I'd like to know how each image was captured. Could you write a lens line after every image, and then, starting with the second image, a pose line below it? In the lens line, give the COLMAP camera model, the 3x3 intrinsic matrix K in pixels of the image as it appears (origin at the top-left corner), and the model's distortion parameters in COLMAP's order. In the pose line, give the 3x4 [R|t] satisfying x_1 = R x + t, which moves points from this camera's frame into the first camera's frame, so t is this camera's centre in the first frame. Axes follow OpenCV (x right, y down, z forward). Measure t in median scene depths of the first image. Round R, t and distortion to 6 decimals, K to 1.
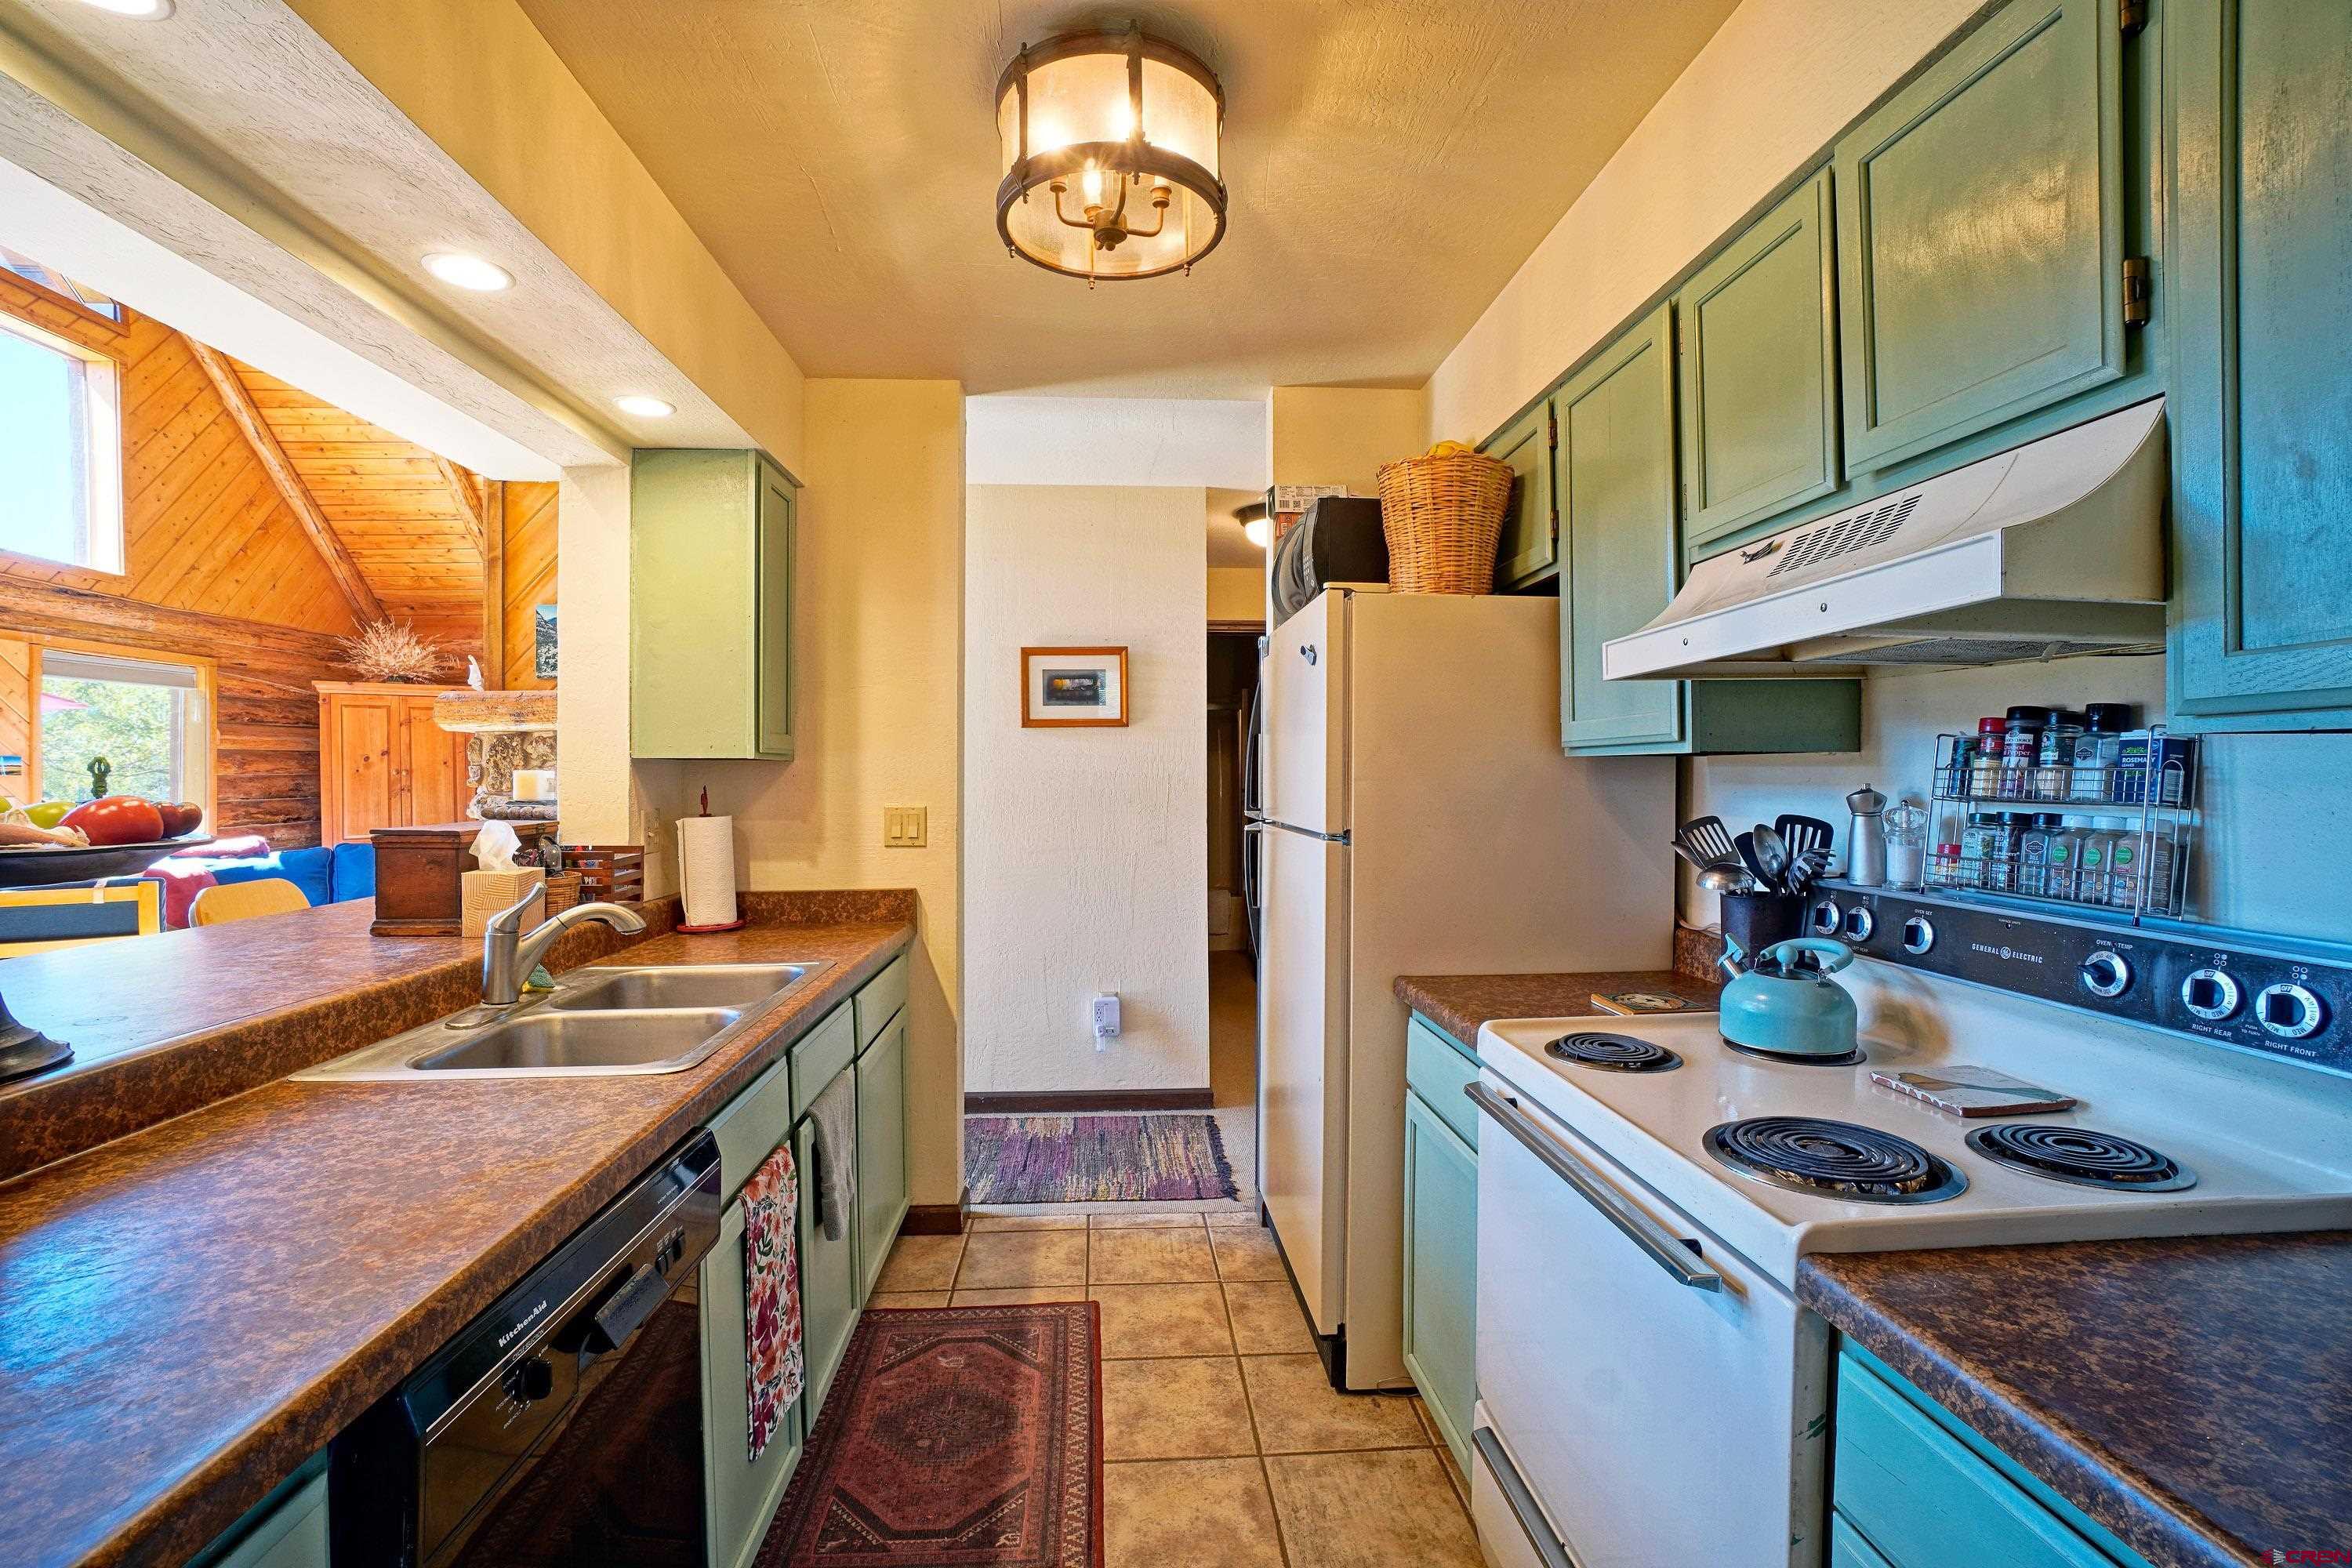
lens RADIAL K [[1018.1, 0, 1165.7], [0, 1018.1, 782.3], [0, 0, 1]] dist [-0.025142, 0.000205]
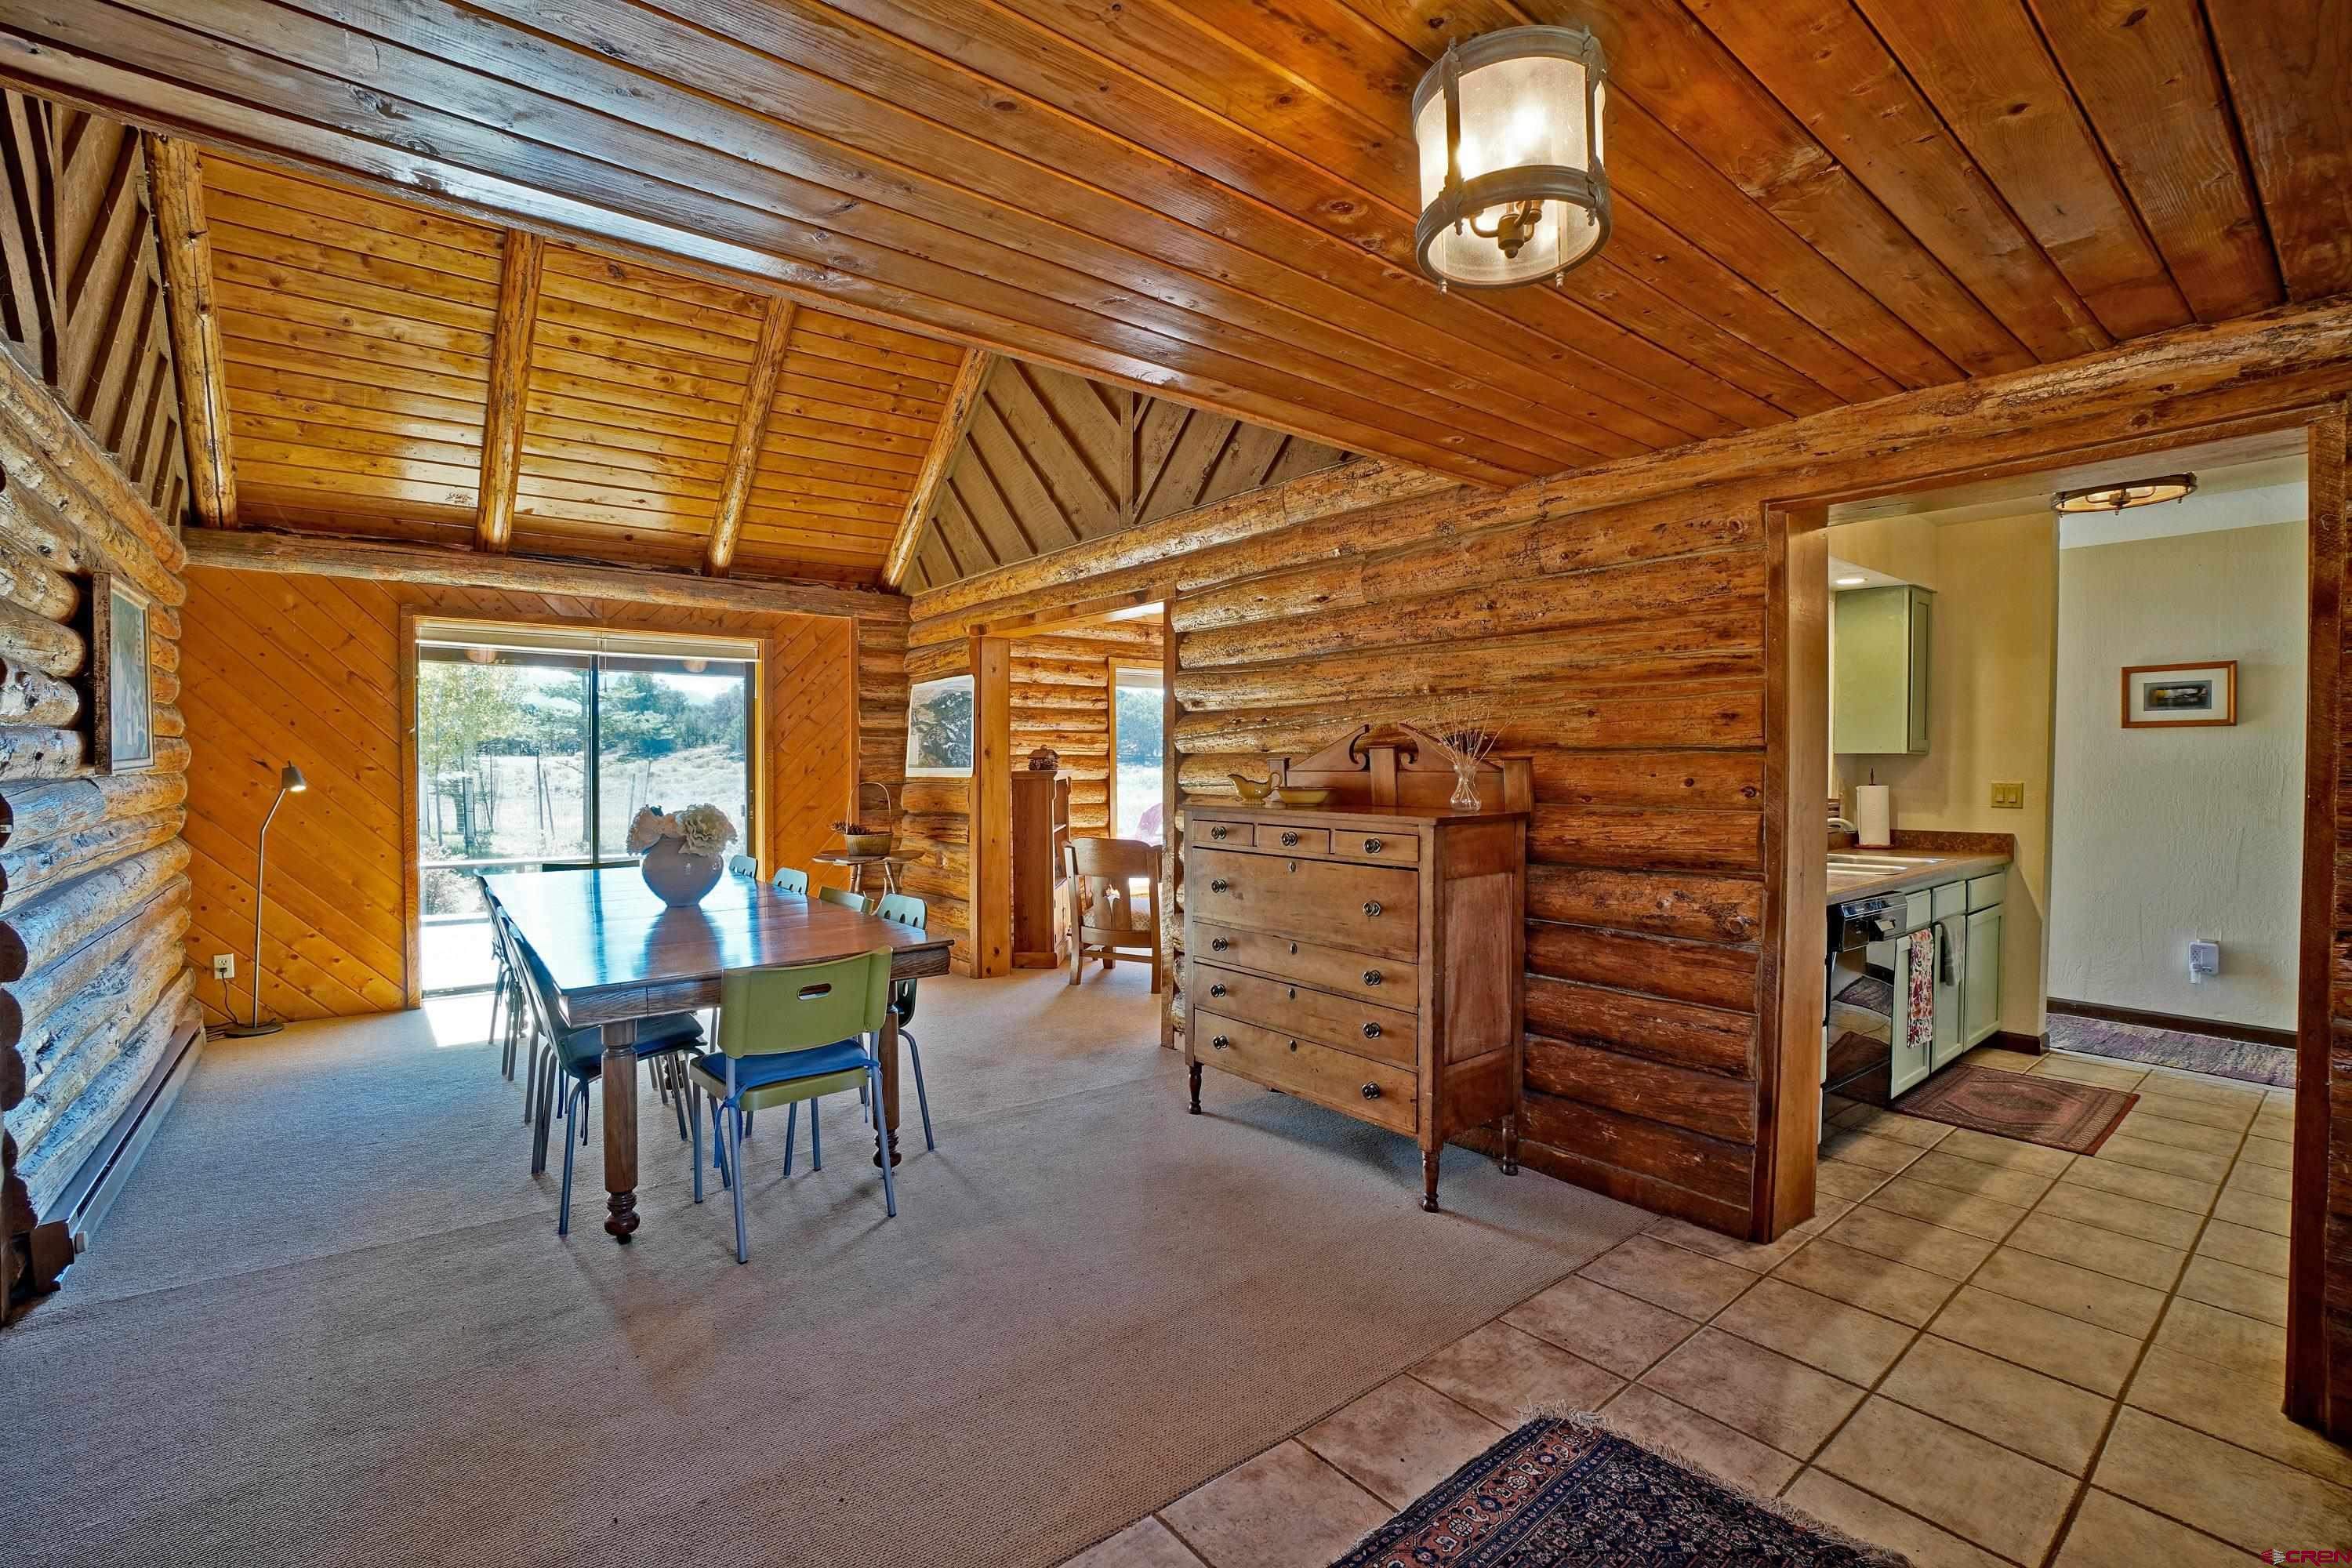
lens RADIAL K [[1018.1, 0, 1167.1], [0, 1018.1, 789.7], [0, 0, 1]] dist [-0.025142, 0.000205]
pose [[0.561141, 0.019078, -0.827500, 0.318058], [-0.011051, 0.999818, 0.015557, 0.025710], [0.827646, 0.000415, 0.561250, -1.024615]]
